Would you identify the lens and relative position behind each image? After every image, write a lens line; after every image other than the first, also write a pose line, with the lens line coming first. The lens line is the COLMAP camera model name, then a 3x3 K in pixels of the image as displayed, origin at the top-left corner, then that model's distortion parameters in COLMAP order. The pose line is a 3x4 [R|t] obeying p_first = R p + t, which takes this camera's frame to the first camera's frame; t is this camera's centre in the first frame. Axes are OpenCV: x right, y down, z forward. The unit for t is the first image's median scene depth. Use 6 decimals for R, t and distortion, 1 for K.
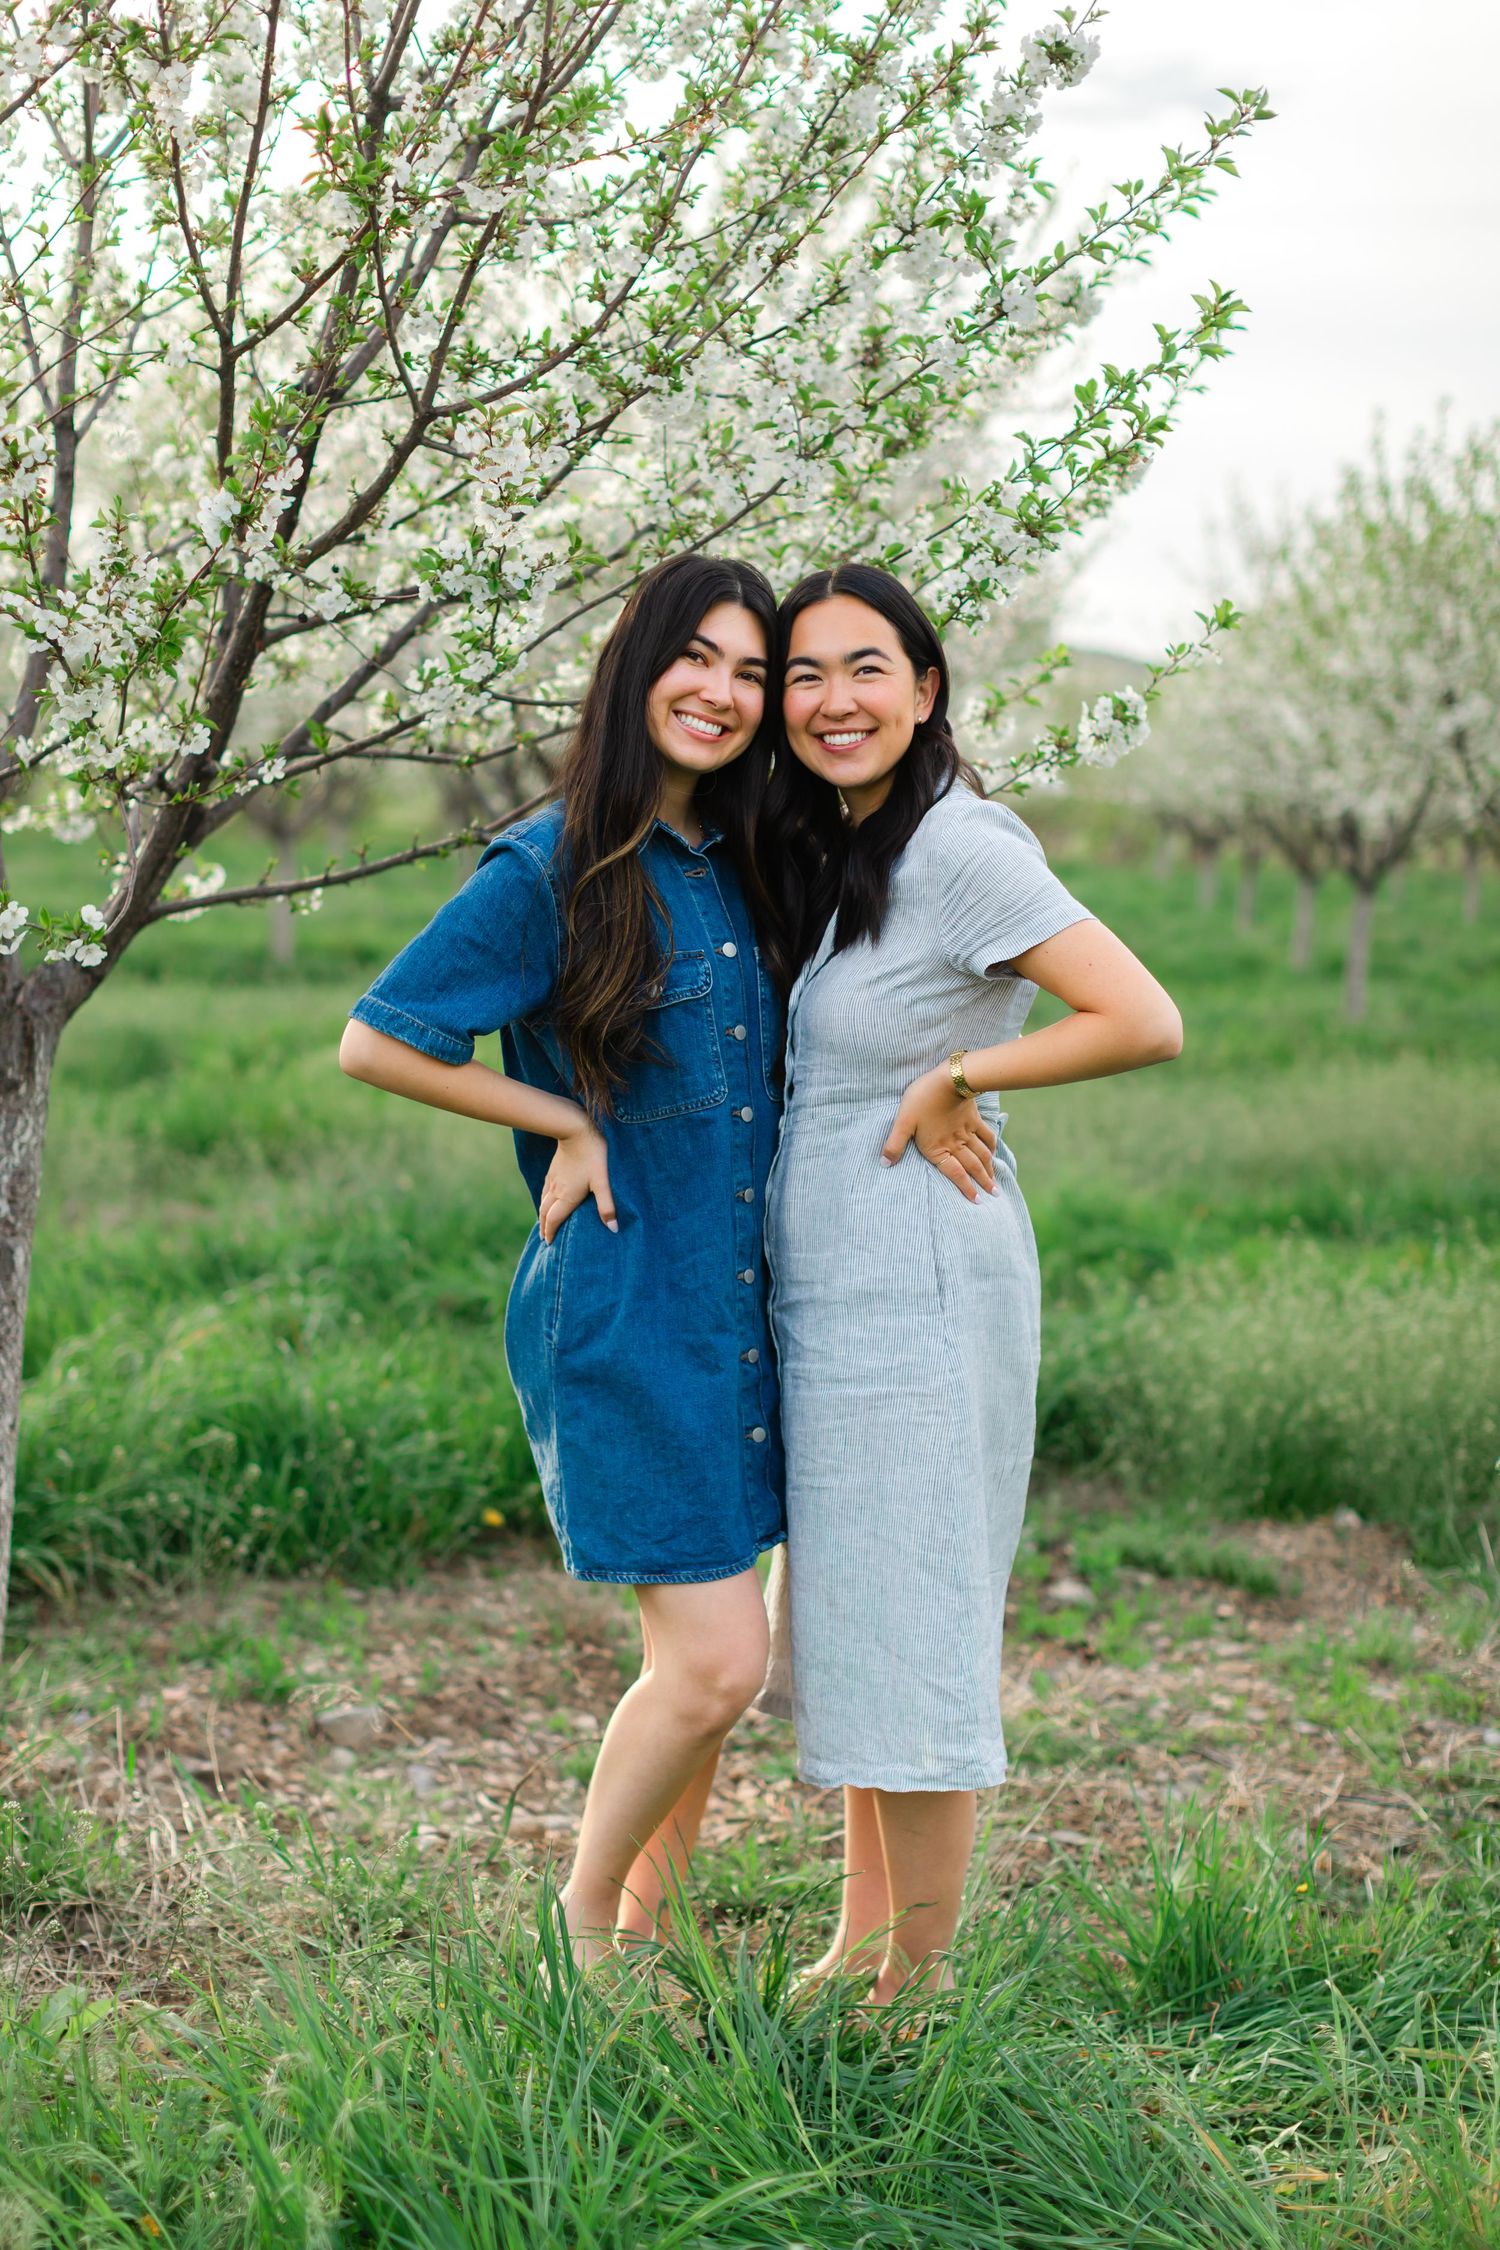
lens RADIAL K [[3127.2, 0, 750.0], [0, 3127.2, 1125.0], [0, 0, 1]] dist [0.003610, 0.028439]
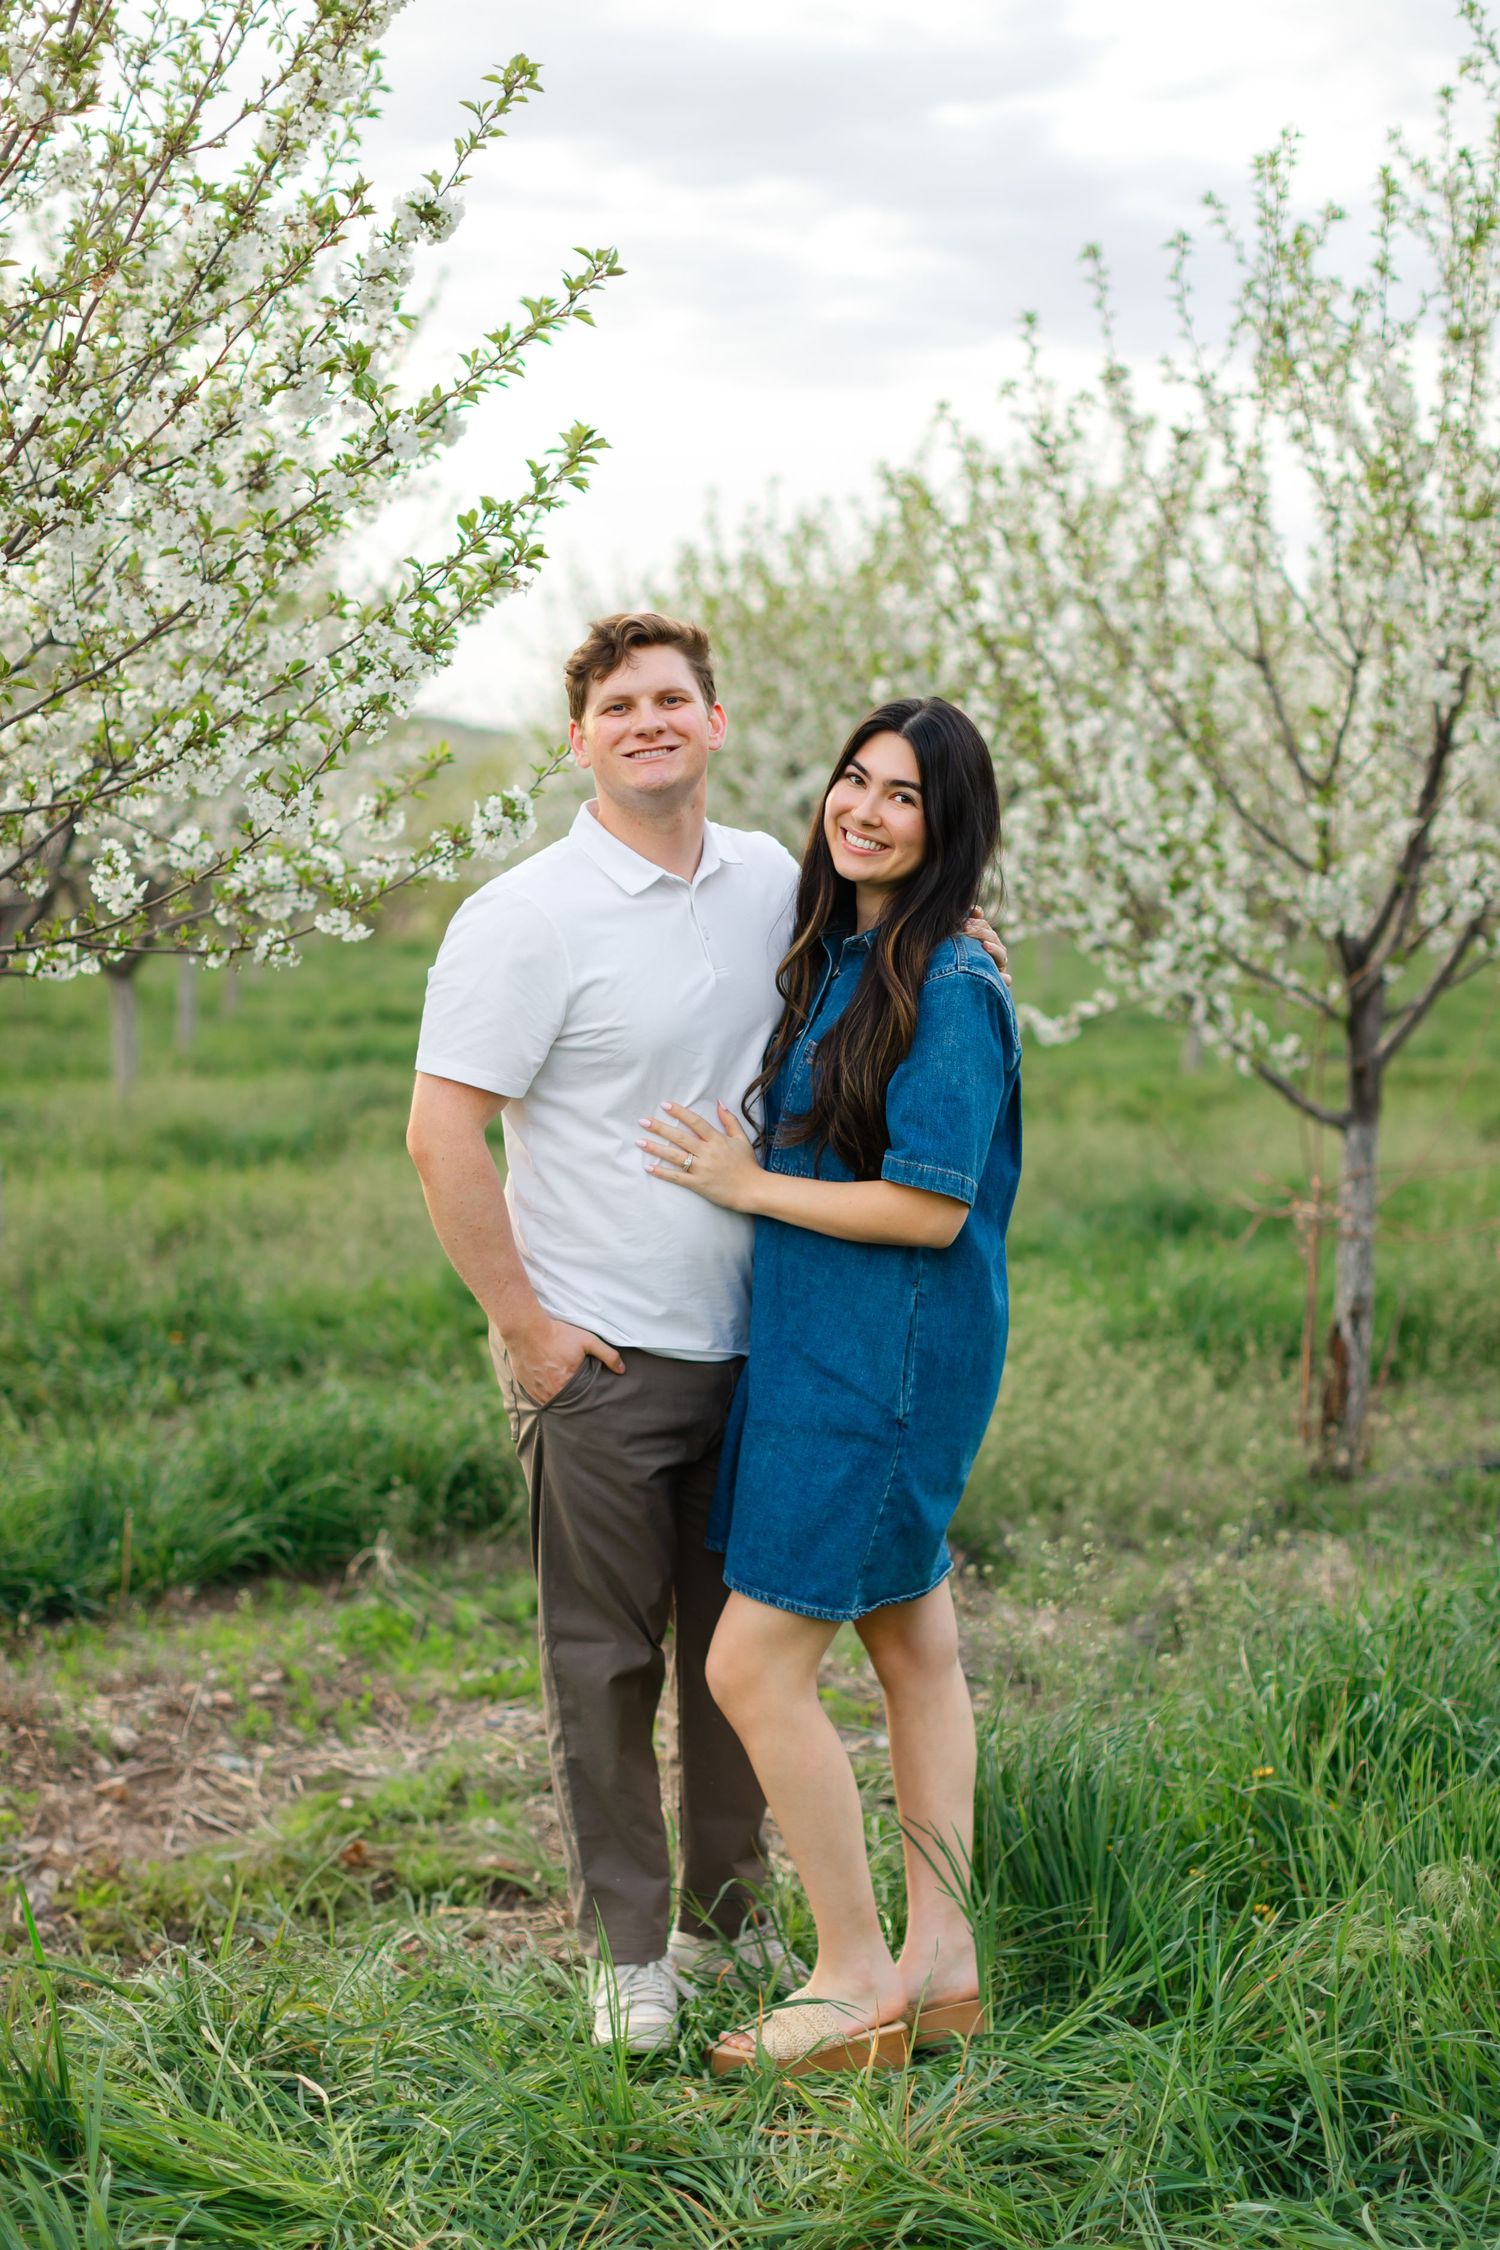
lens RADIAL K [[3173.5, 0, 750.0], [0, 3173.5, 1125.0], [0, 0, 1]] dist [0.009585, 0.024695]
pose [[0.978923, -0.042961, 0.199661, -0.026456], [0.048108, 0.998621, -0.020998, 0.005348], [-0.198483, 0.030160, 0.979640, -0.101945]]
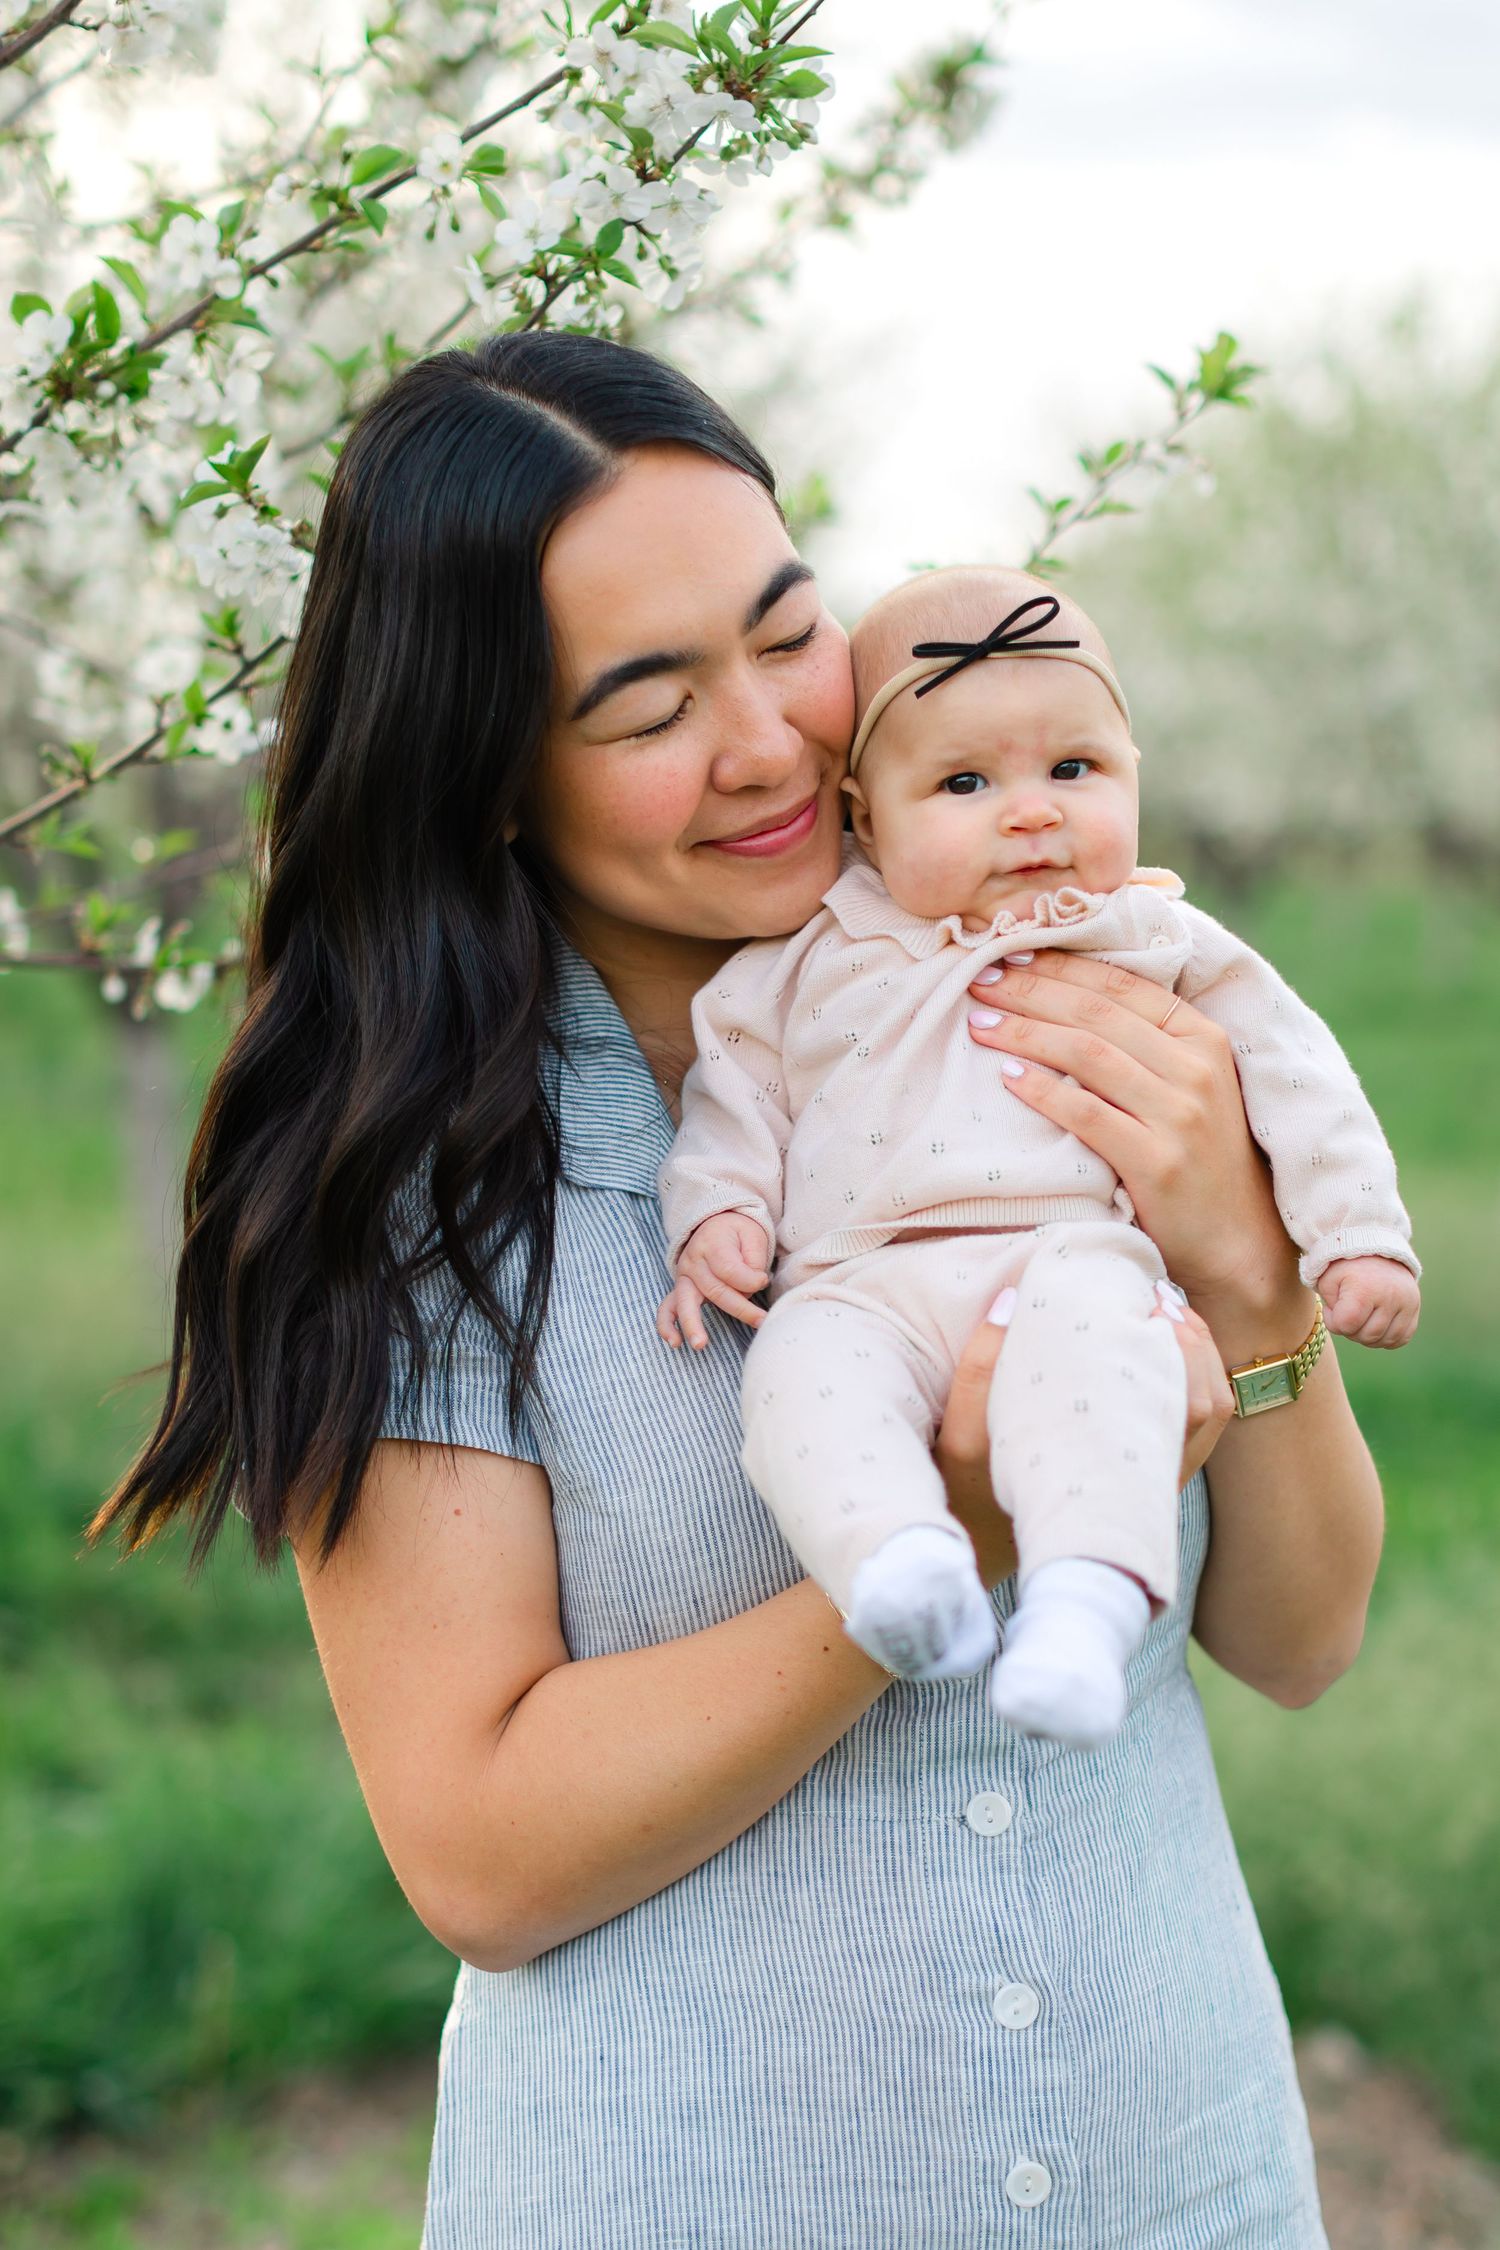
lens RADIAL K [[4004.4, 0, 750.0], [0, 4004.4, 1125.0], [0, 0, 1]] dist [0.182187, -0.018938]
pose [[0.996832, -0.009683, 0.078945, 0.050377], [0.011464, 0.999689, -0.022141, -0.056015], [-0.078707, 0.022976, 0.996633, 0.504389]]
